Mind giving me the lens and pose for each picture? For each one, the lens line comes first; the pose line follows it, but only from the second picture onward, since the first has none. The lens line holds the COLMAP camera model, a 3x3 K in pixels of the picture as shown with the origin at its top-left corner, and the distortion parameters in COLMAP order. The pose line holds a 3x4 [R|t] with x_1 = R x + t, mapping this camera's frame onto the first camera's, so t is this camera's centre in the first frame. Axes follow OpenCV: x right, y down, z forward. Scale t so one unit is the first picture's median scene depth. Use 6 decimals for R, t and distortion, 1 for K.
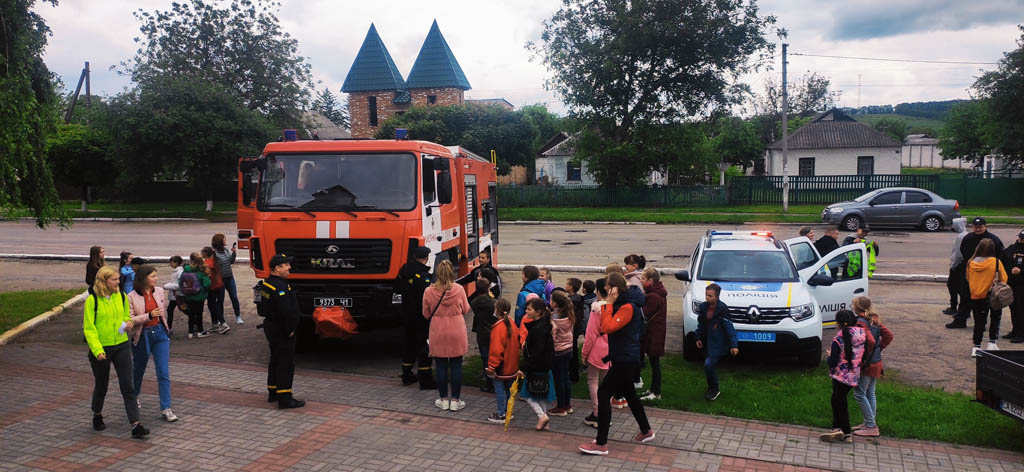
lens RADIAL K [[750.5, 0, 507.0], [0, 750.5, 238.0], [0, 0, 1]] dist [0.061355, -0.068559]
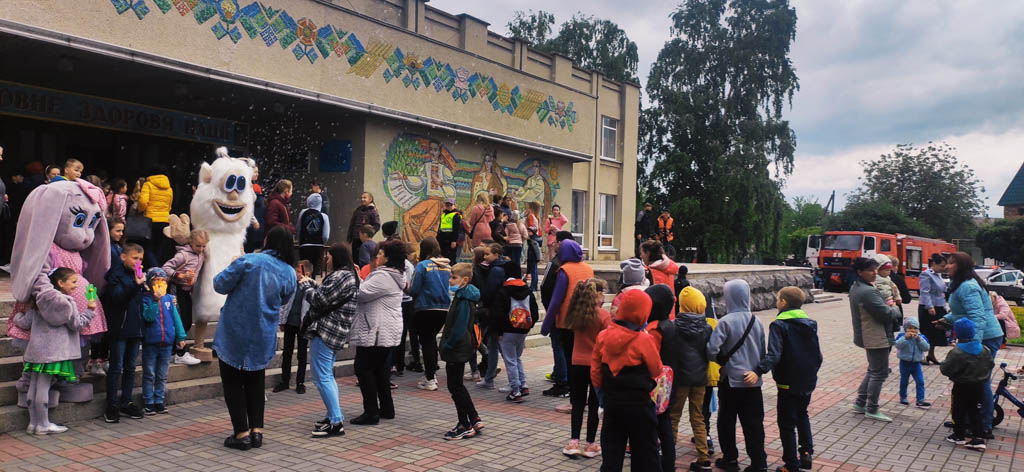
lens RADIAL K [[750.5, 0, 507.0], [0, 750.5, 238.0], [0, 0, 1]] dist [0.061355, -0.068559]
pose [[0.577826, 0.025161, -0.815772, 0.547914], [-0.135328, 0.988643, -0.065362, 0.108865], [0.804862, 0.148164, 0.574669, -0.723376]]
